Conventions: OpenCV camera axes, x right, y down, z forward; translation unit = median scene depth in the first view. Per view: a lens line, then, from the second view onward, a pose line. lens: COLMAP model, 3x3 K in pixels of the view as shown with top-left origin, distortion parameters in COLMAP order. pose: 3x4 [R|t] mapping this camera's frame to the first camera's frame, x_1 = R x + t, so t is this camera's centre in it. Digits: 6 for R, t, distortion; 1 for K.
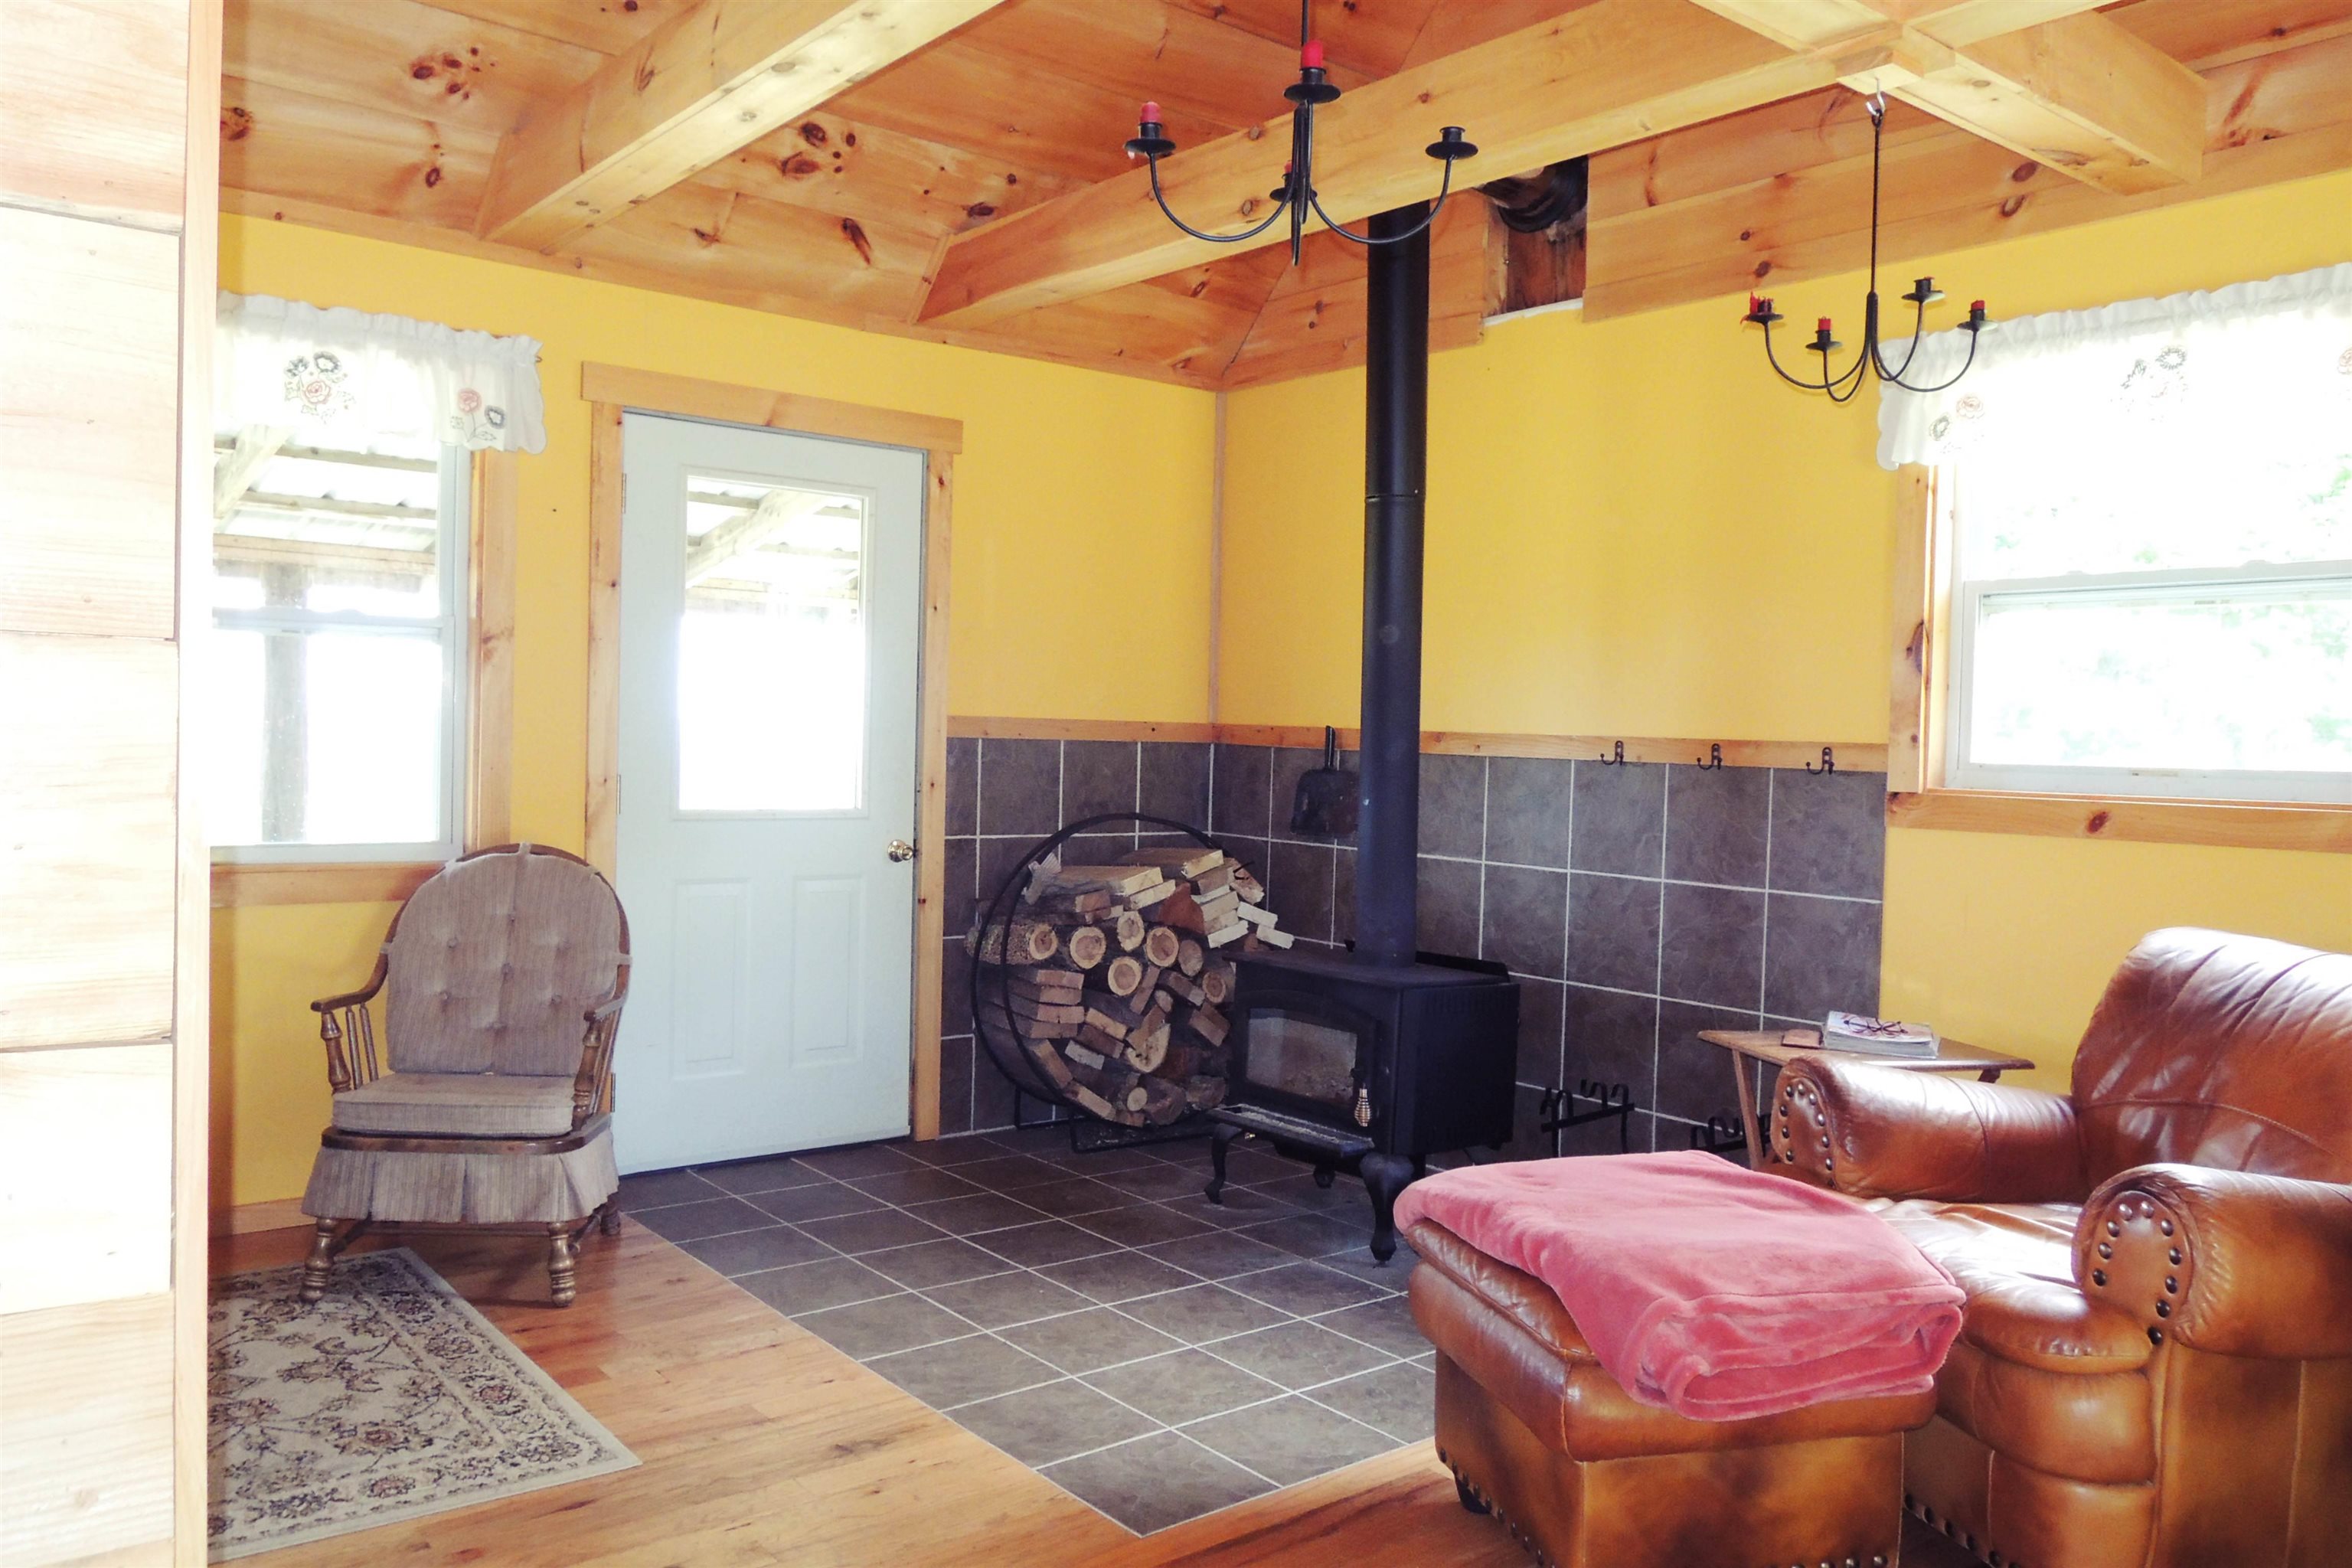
lens RADIAL K [[1757.1, 0, 1176.0], [0, 1757.1, 784.0], [0, 0, 1]] dist [-0.027766, 0.000463]
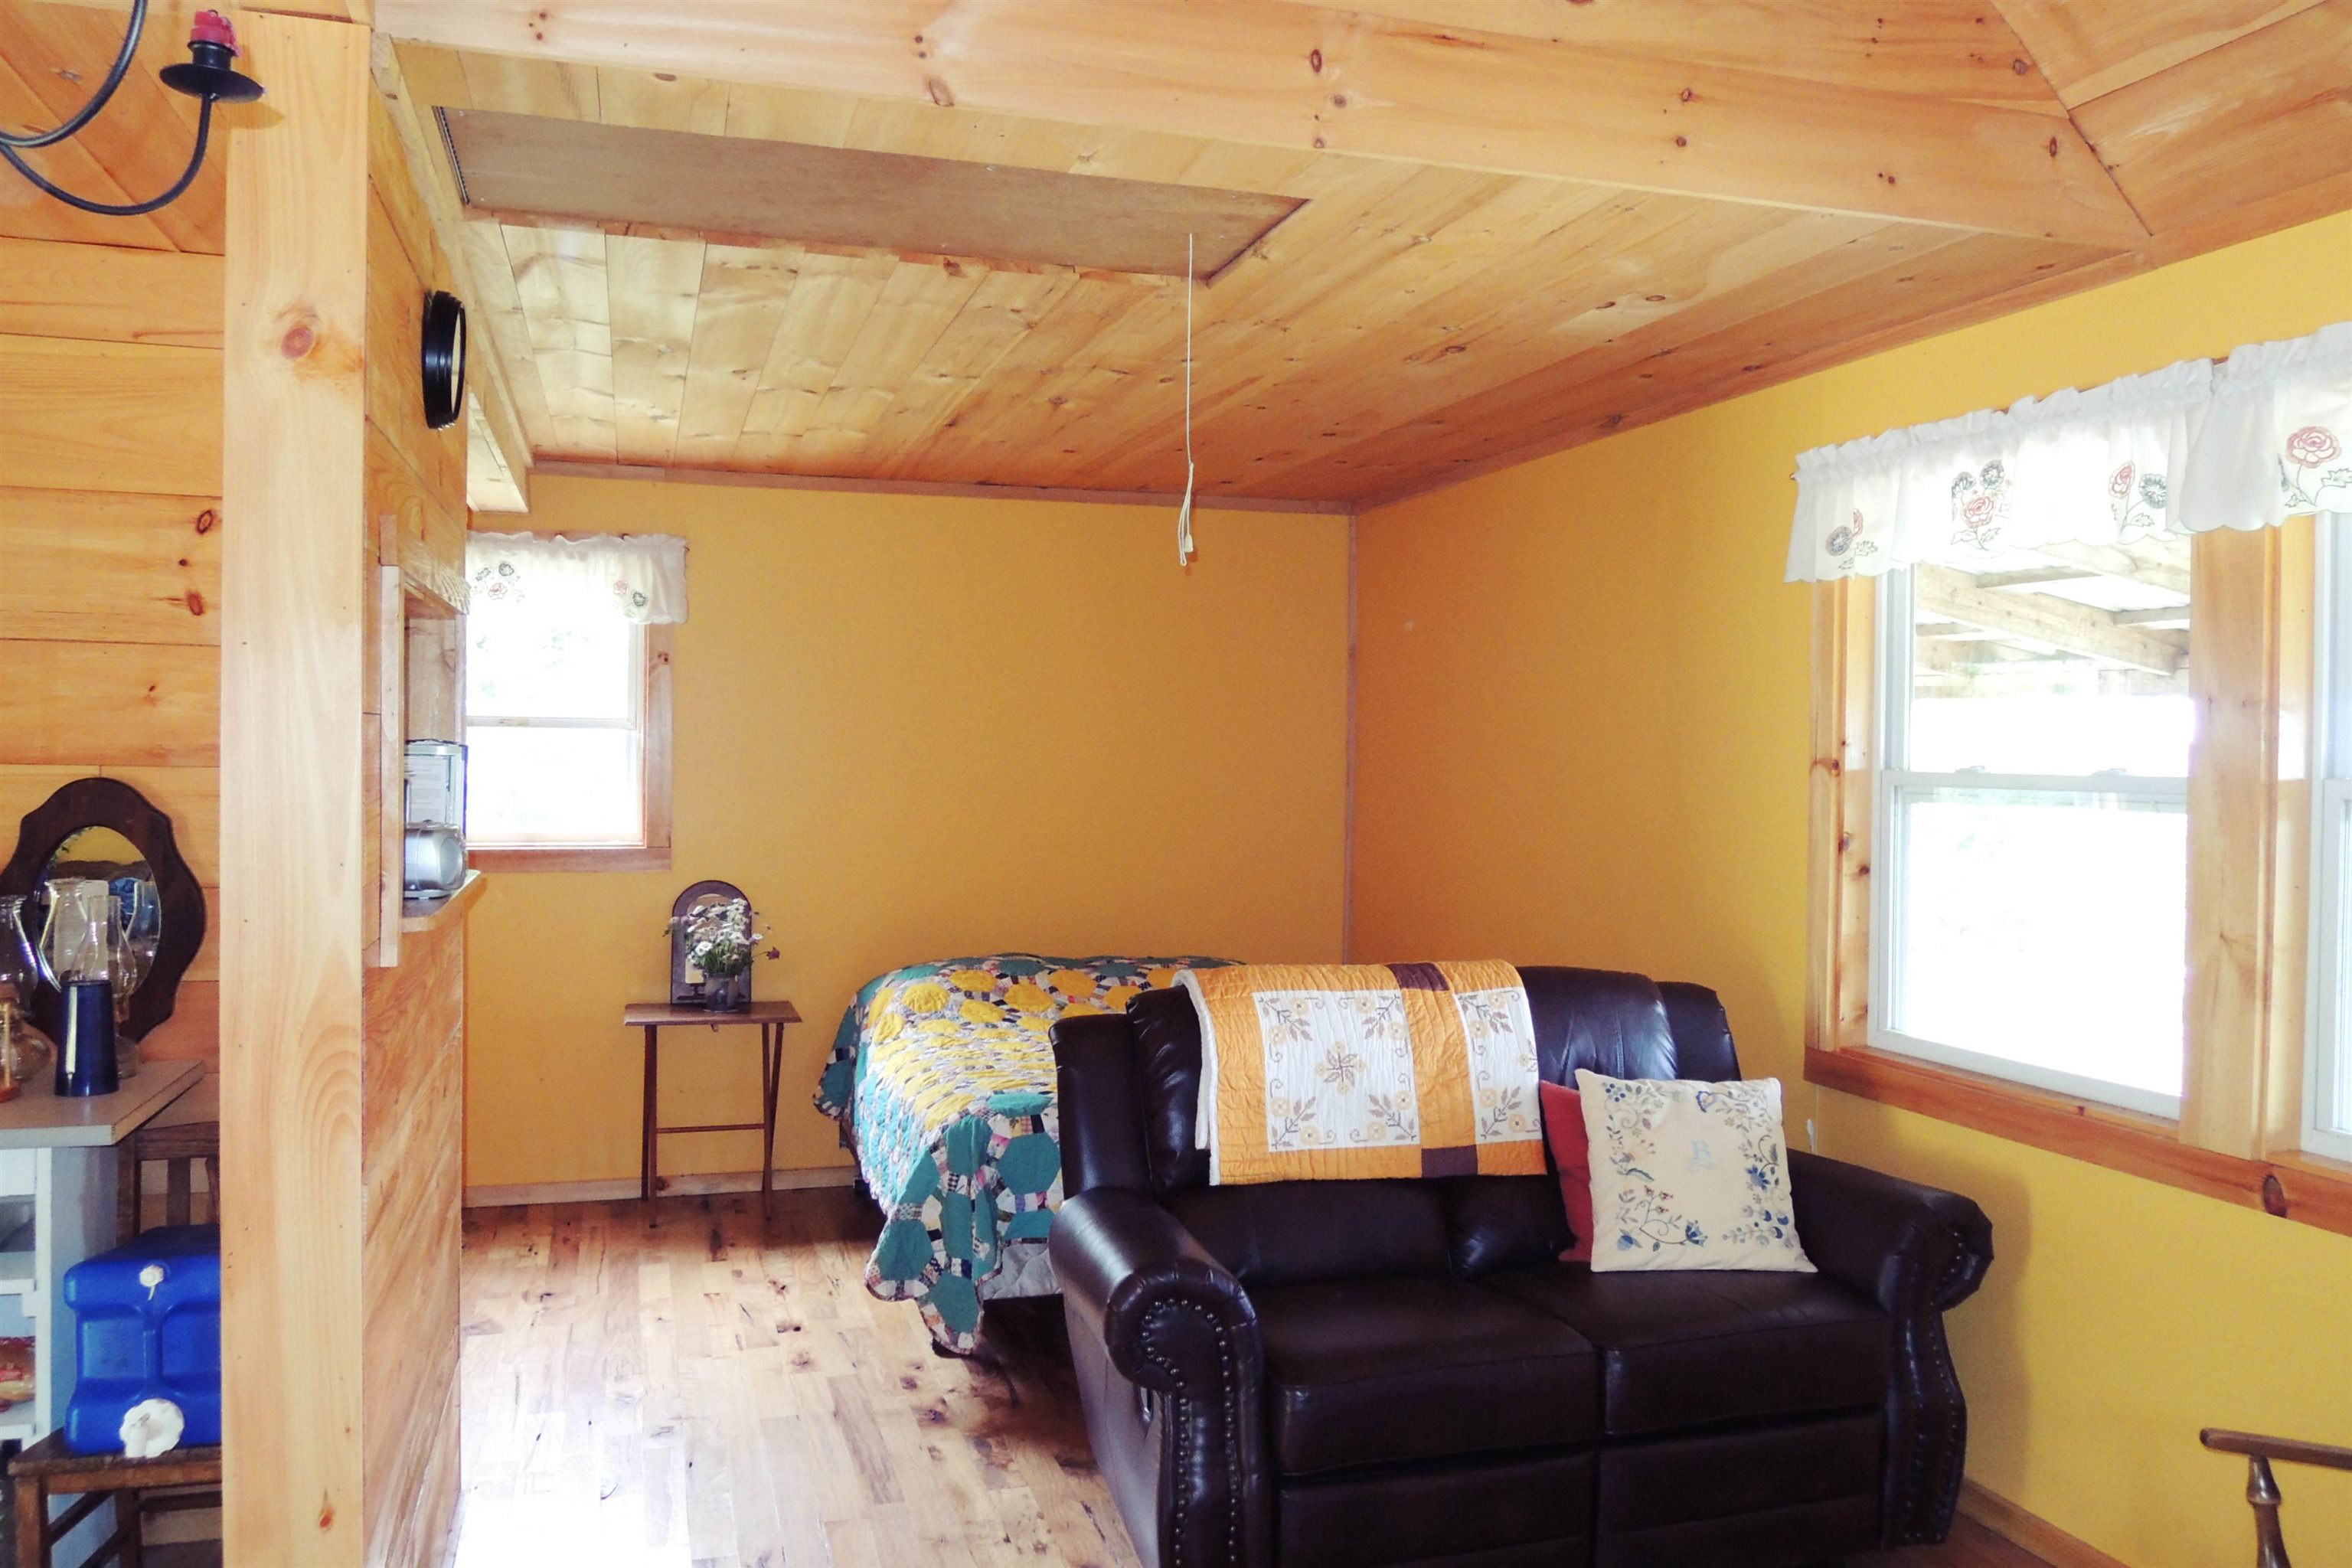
lens RADIAL K [[1726.5, 0, 1167.8], [0, 1726.5, 787.7], [0, 0, 1]] dist [-0.030502, 0.003722]
pose [[-0.372283, -0.014613, -0.928004, 0.179065], [-0.050032, 0.998738, 0.004345, -0.075685], [0.926770, 0.048047, -0.372545, 0.727632]]
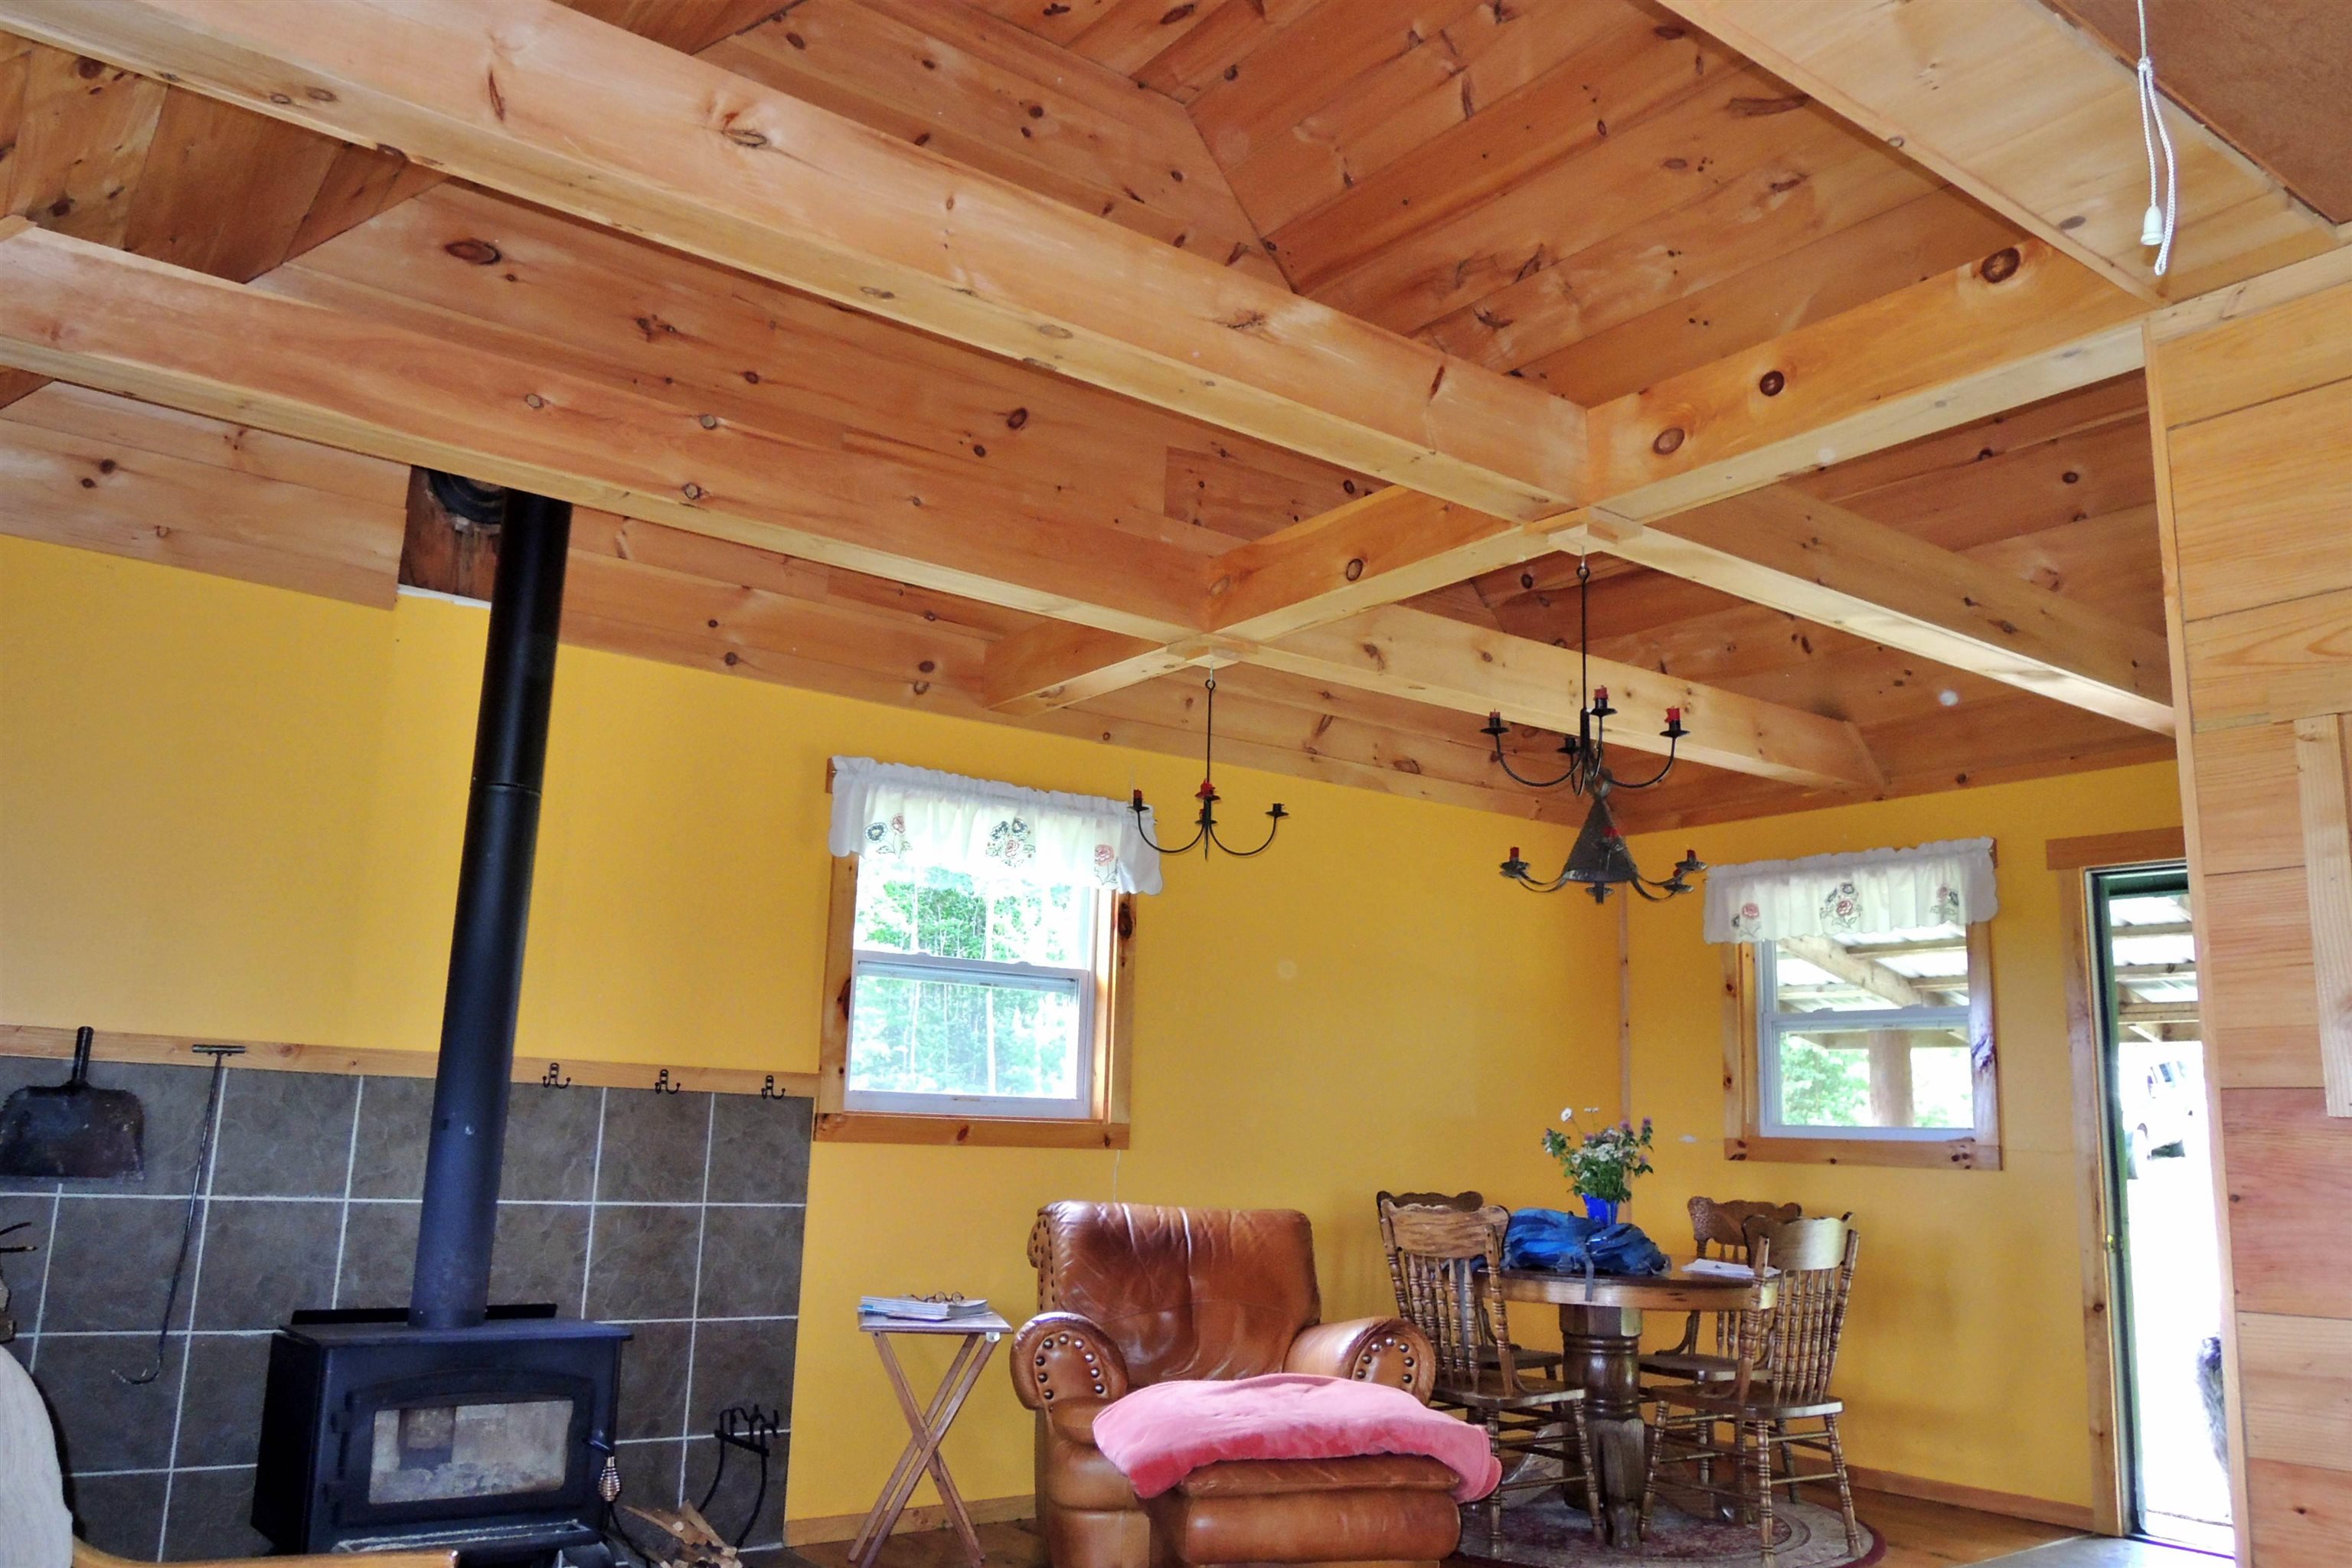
lens RADIAL K [[1757.1, 0, 1176.0], [0, 1757.1, 784.0], [0, 0, 1]] dist [-0.027766, 0.000463]
pose [[0.046126, 0.170710, 0.984241, -0.768356], [-0.003017, 0.985309, -0.170754, -0.012775], [-0.998931, 0.004907, 0.045963, 0.631874]]
